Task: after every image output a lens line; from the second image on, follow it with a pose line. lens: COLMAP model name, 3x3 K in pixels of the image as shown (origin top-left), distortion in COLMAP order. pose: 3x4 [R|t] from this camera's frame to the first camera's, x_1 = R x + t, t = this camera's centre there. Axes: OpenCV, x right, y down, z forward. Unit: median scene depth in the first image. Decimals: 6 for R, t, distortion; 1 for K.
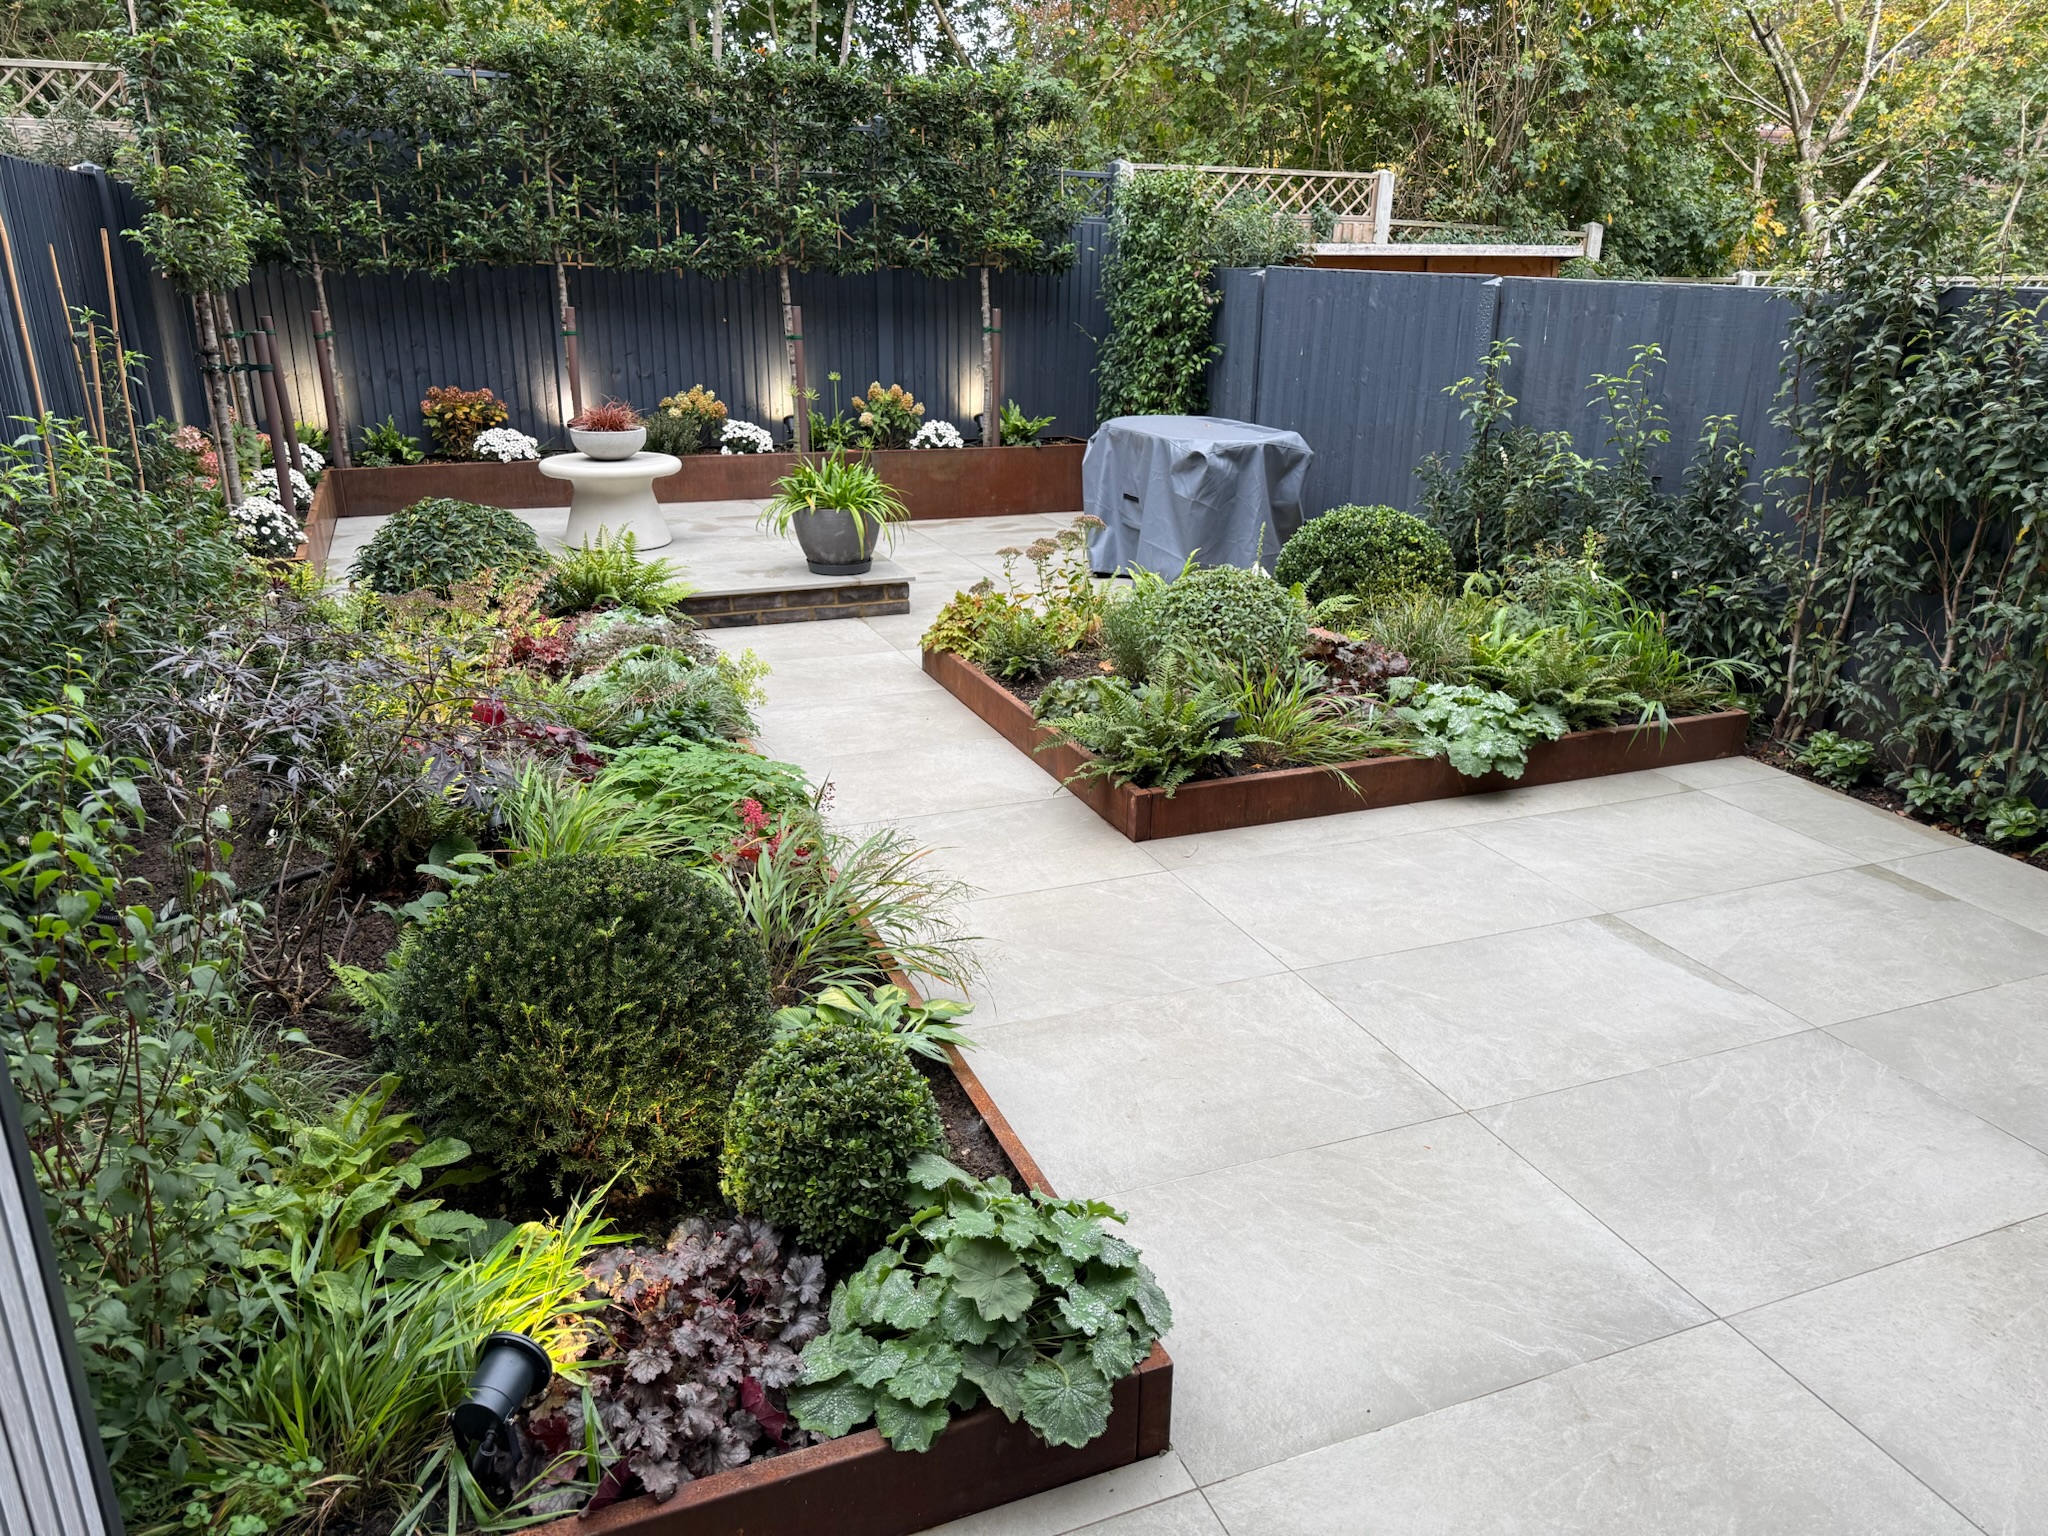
lens RADIAL K [[1427.3, 0, 1029.0], [0, 1427.3, 836.4], [0, 0, 1]] dist [0.077804, -0.111664]
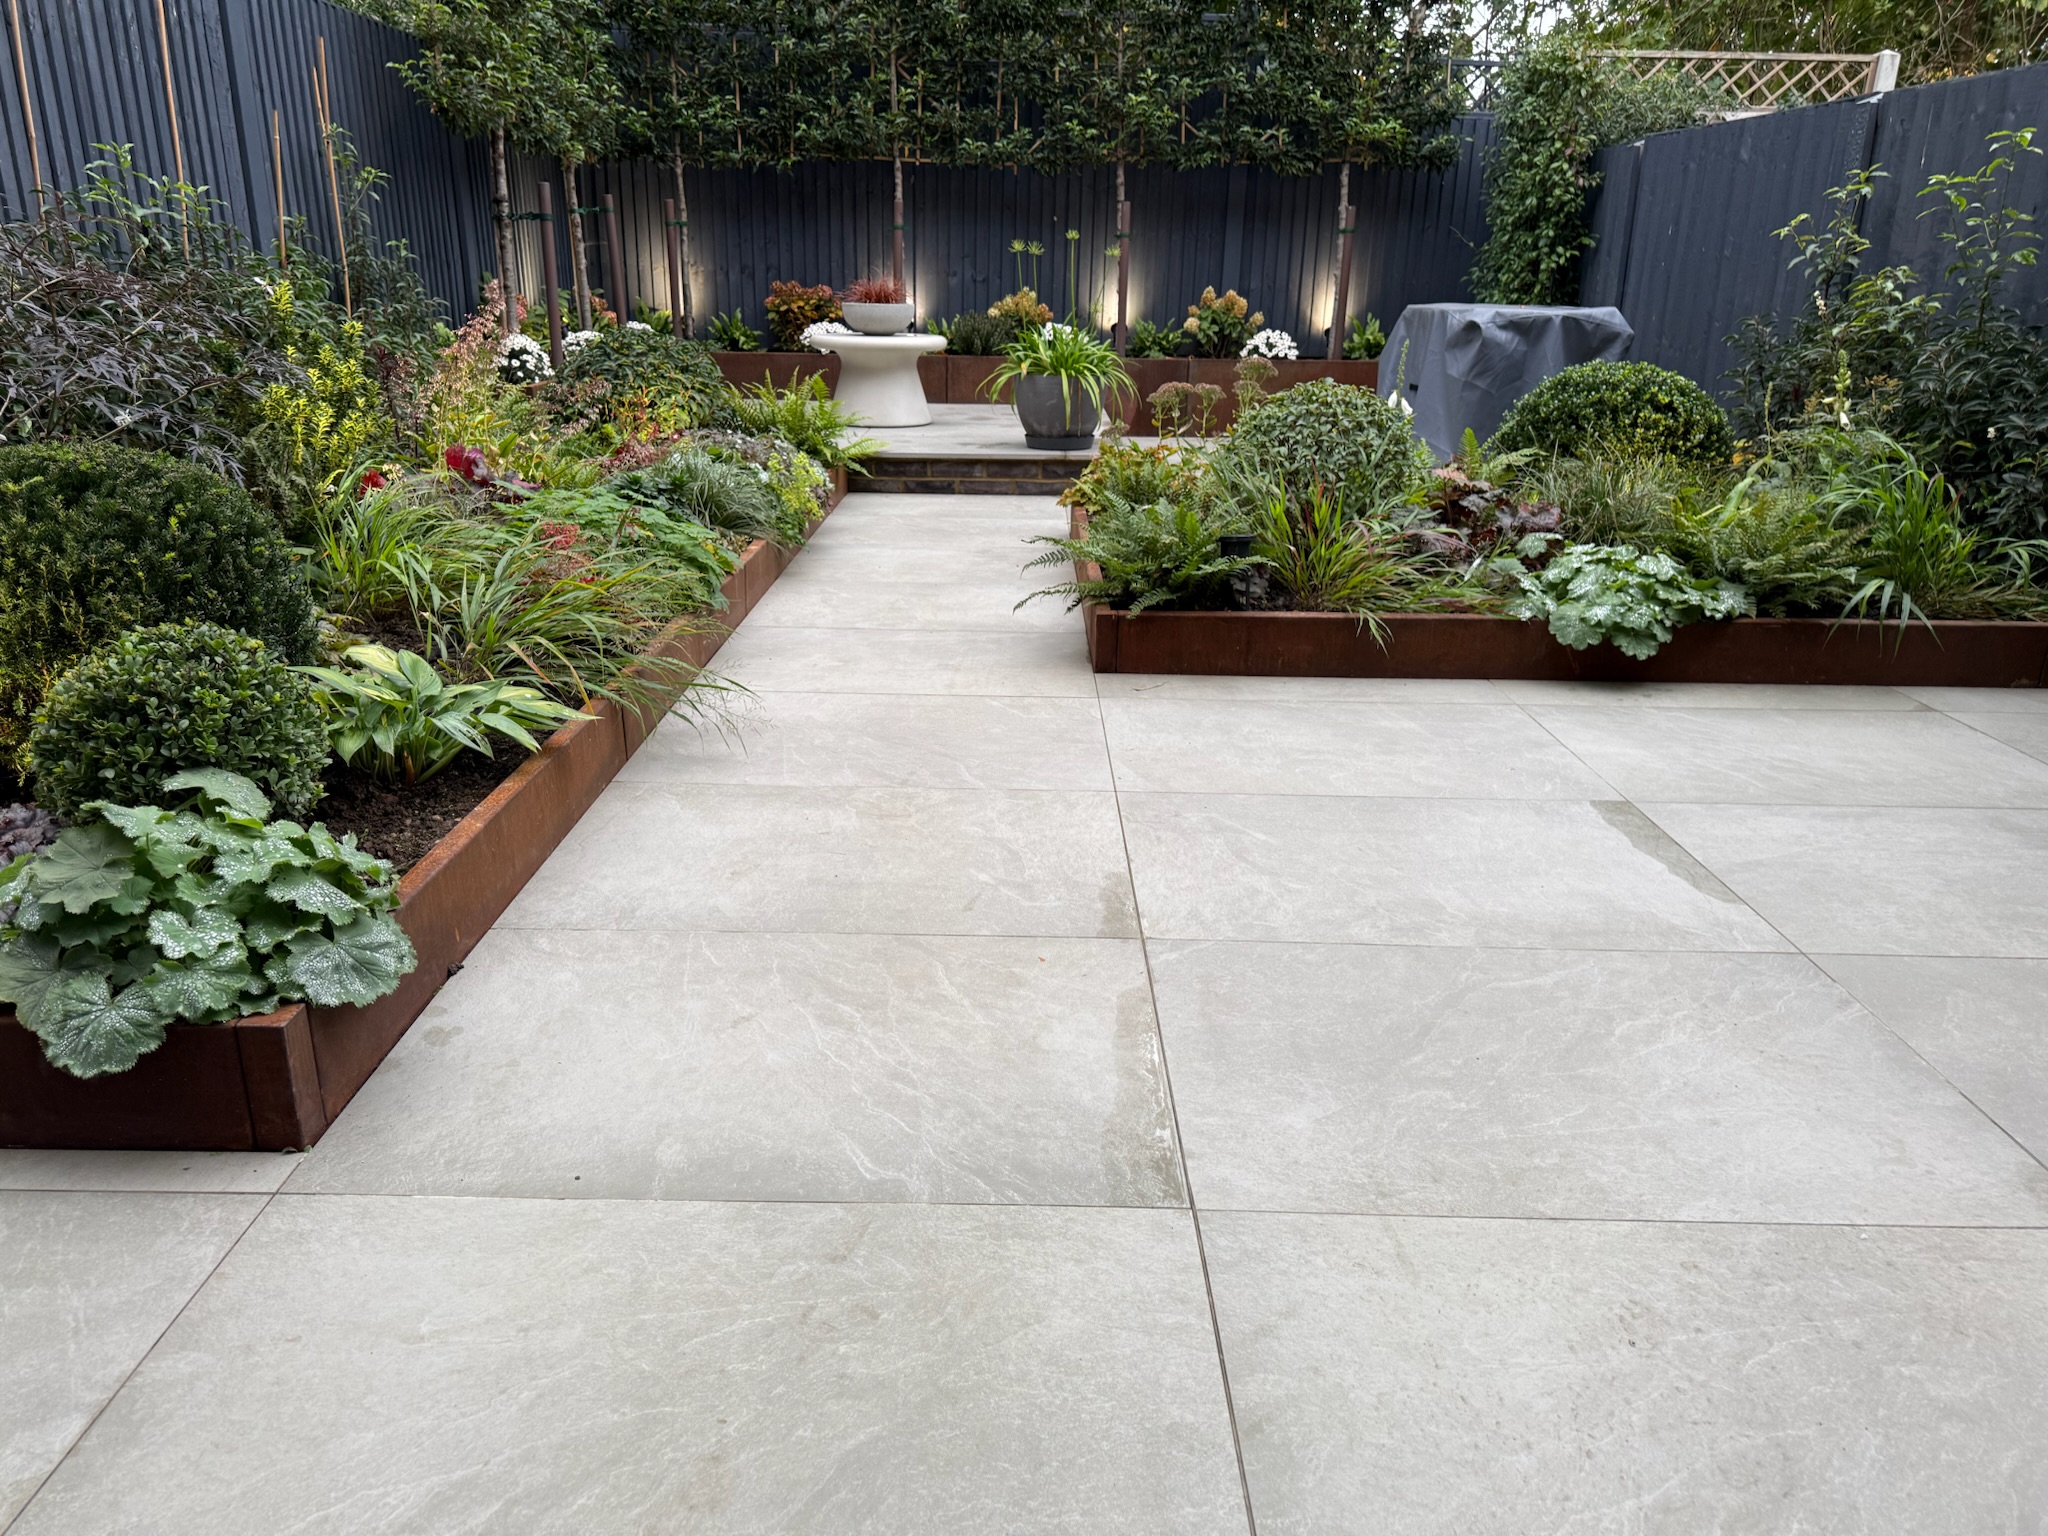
lens RADIAL K [[1444.1, 0, 1019.8], [0, 1444.1, 817.8], [0, 0, 1]] dist [0.034001, -0.039840]
pose [[0.923119, 0.135993, -0.359662, 0.249089], [-0.147157, 0.989106, -0.003705, 0.070450], [0.355240, 0.056347, 0.933075, 0.144773]]
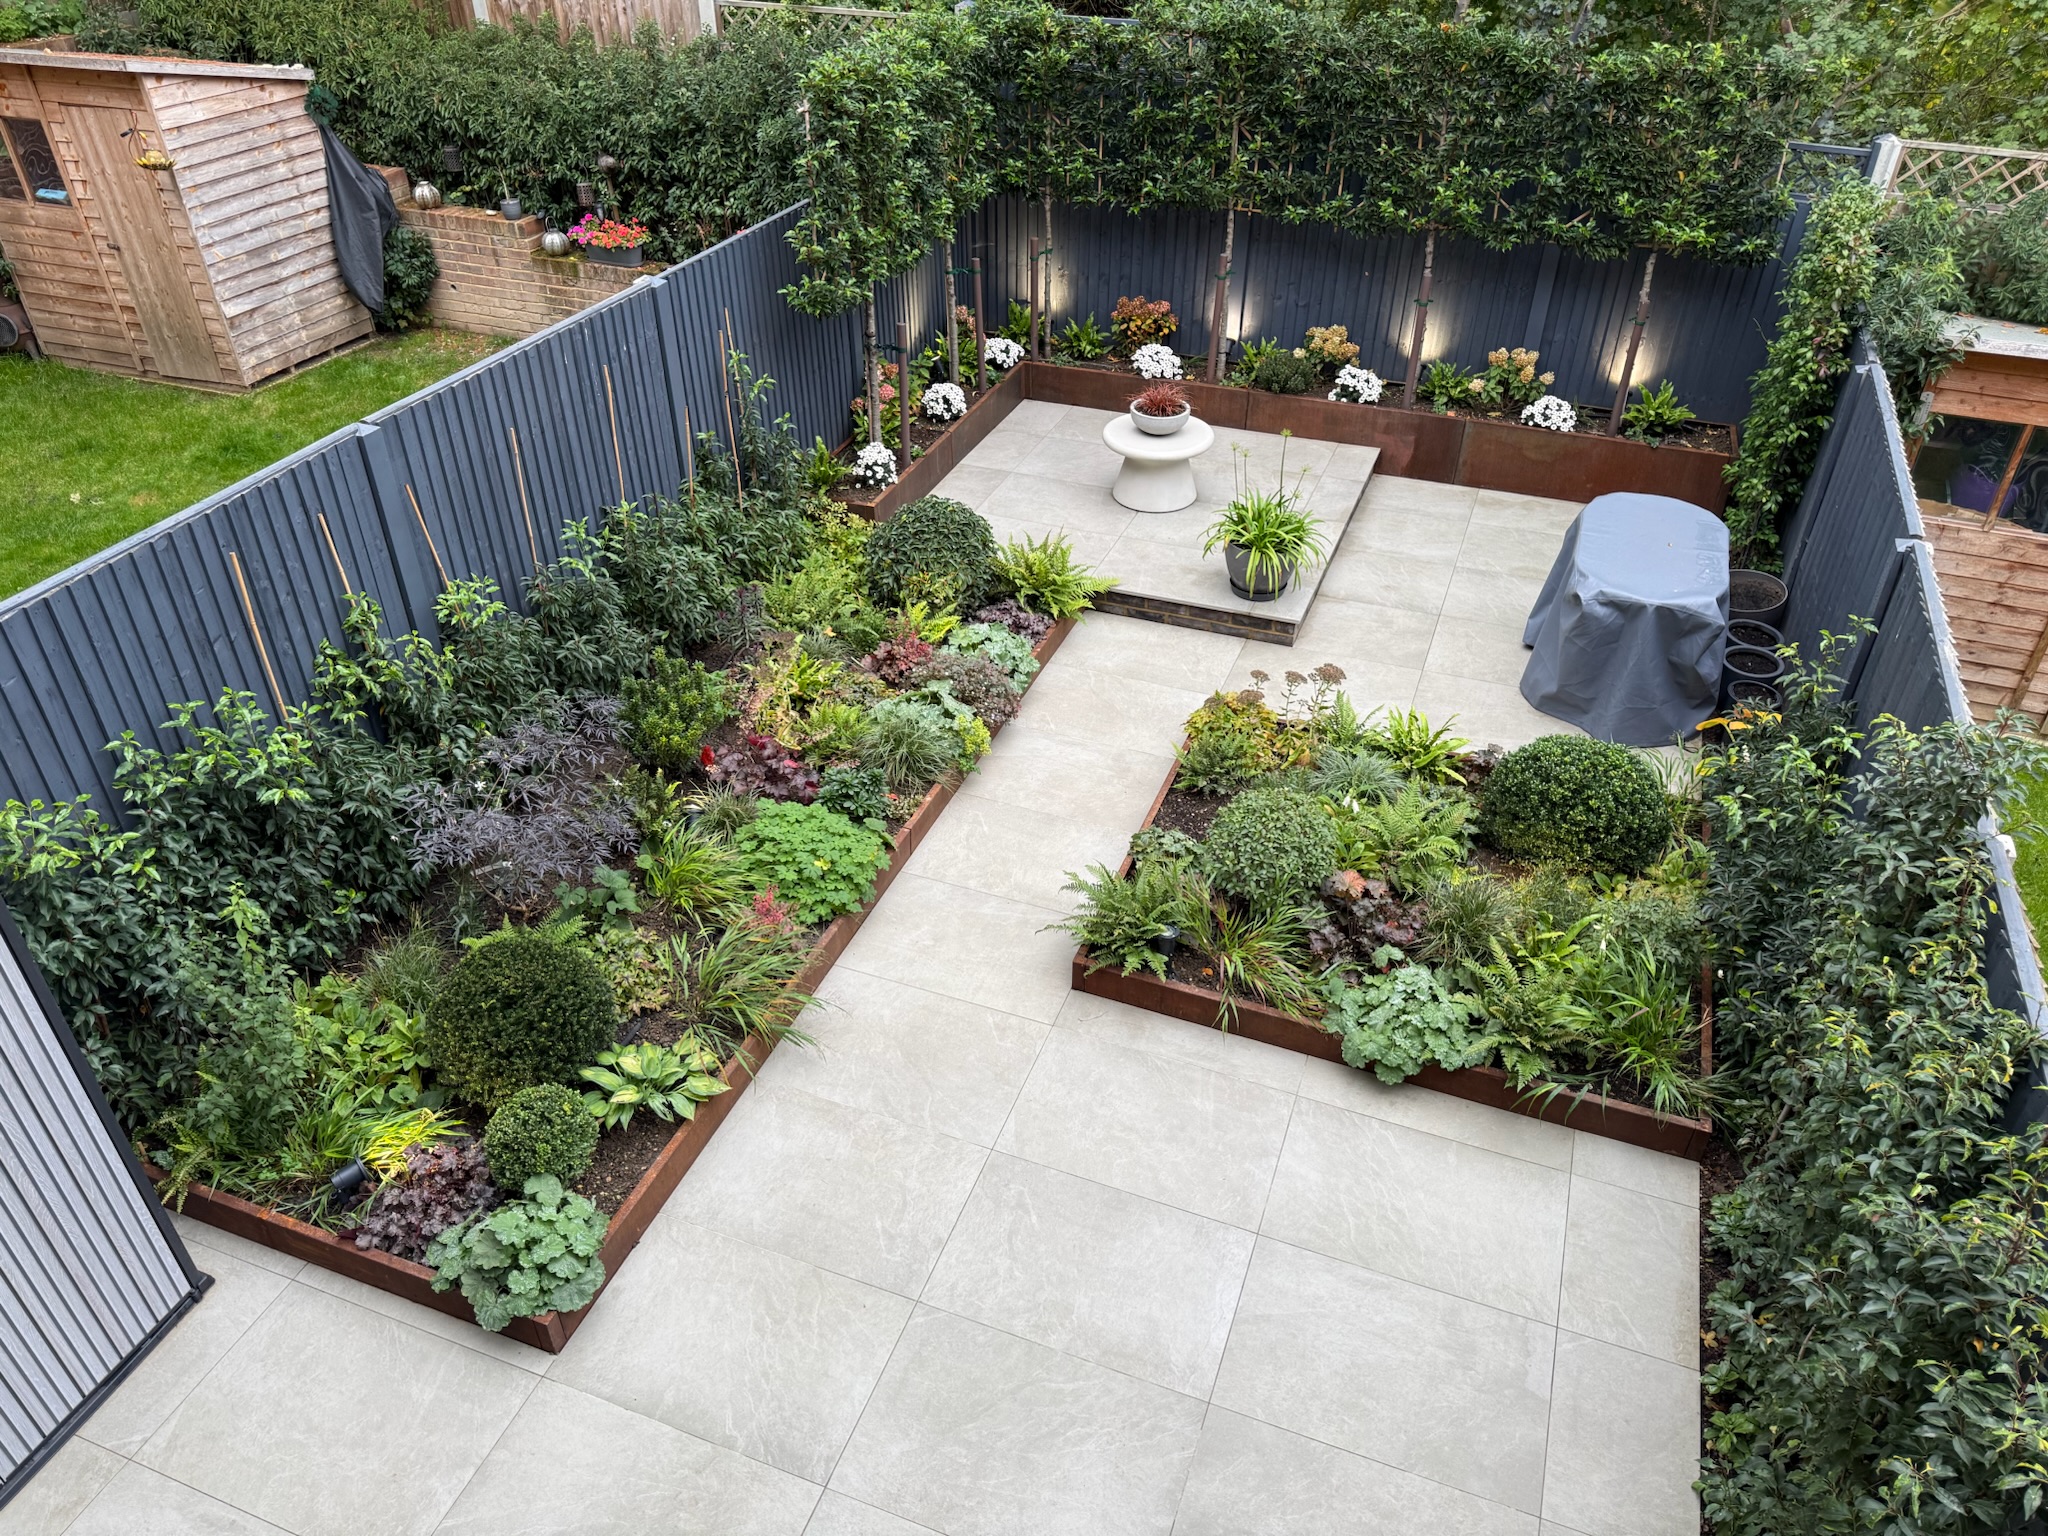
lens RADIAL K [[1427.3, 0, 1029.0], [0, 1427.3, 836.4], [0, 0, 1]] dist [0.077804, -0.111664]
pose [[0.726808, 0.414489, -0.547676, 0.522359], [-0.246380, 0.901652, 0.355417, -0.430507], [0.641129, -0.123383, 0.757450, -0.029656]]
